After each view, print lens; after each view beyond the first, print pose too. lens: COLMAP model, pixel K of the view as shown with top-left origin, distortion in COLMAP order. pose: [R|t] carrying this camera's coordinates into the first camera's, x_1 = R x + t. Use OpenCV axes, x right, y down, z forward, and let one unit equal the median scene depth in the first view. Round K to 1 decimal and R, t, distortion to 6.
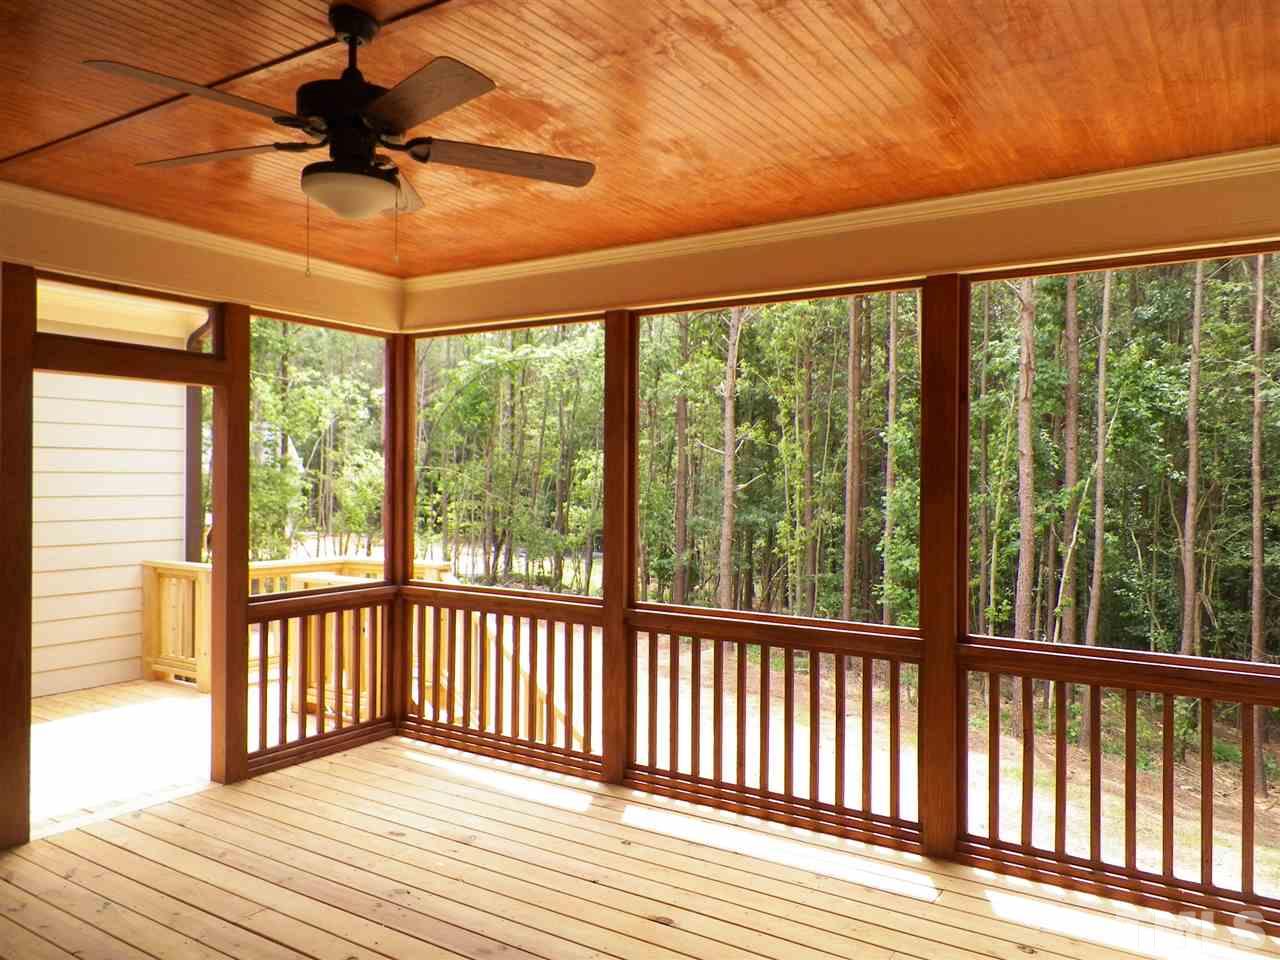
lens RADIAL K [[955.5, 0, 640.7], [0, 955.5, 480.2], [0, 0, 1]] dist [0.025935, -0.001957]
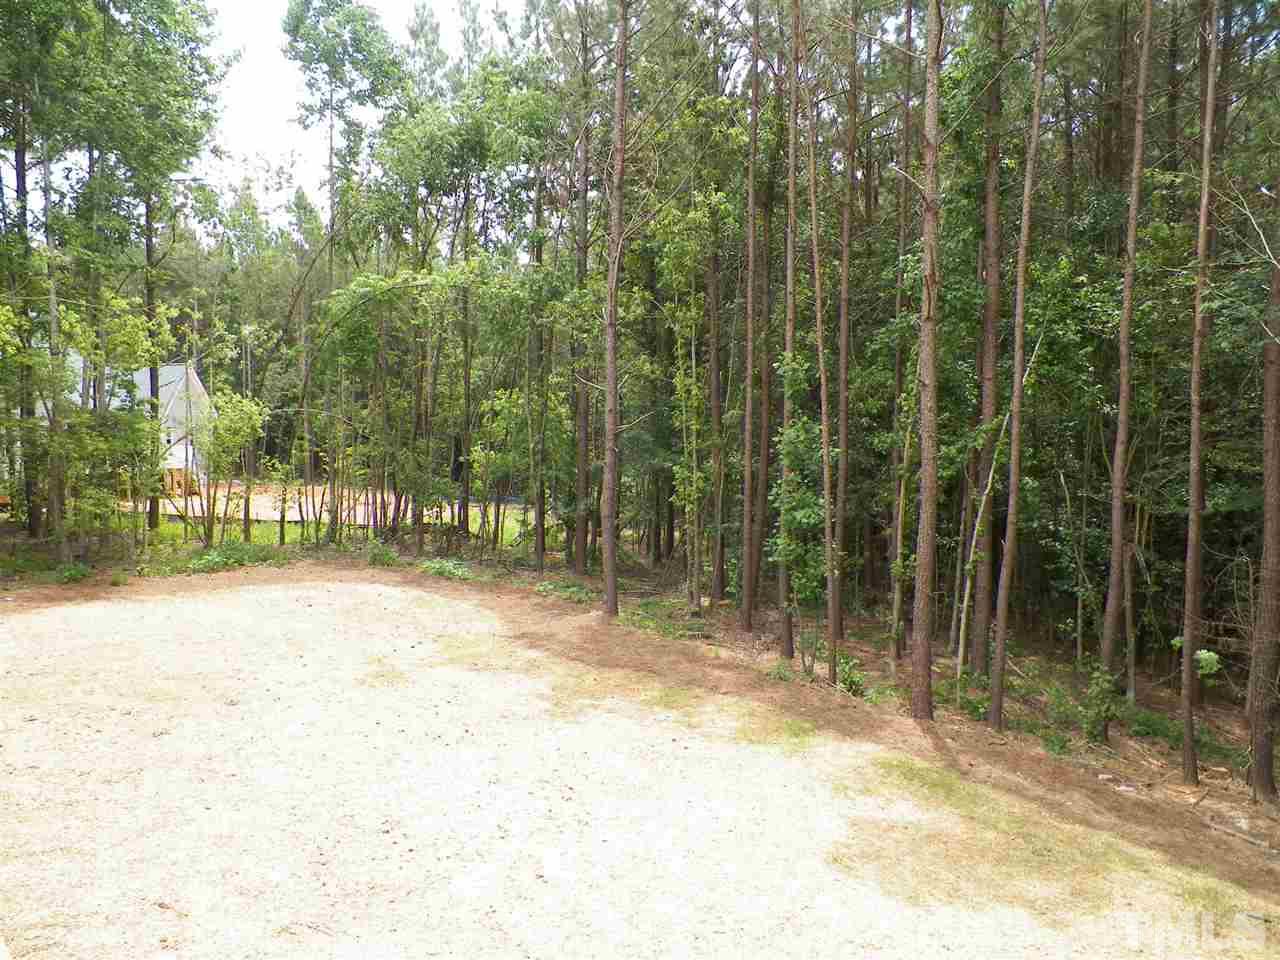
lens RADIAL K [[955.5, 0, 638.4], [0, 955.5, 477.2], [0, 0, 1]] dist [0.025935, -0.001957]
pose [[0.999347, -0.011662, 0.034209, 0.103969], [0.009668, 0.998278, 0.057861, 0.001867], [-0.034825, -0.057492, 0.997738, 0.148399]]
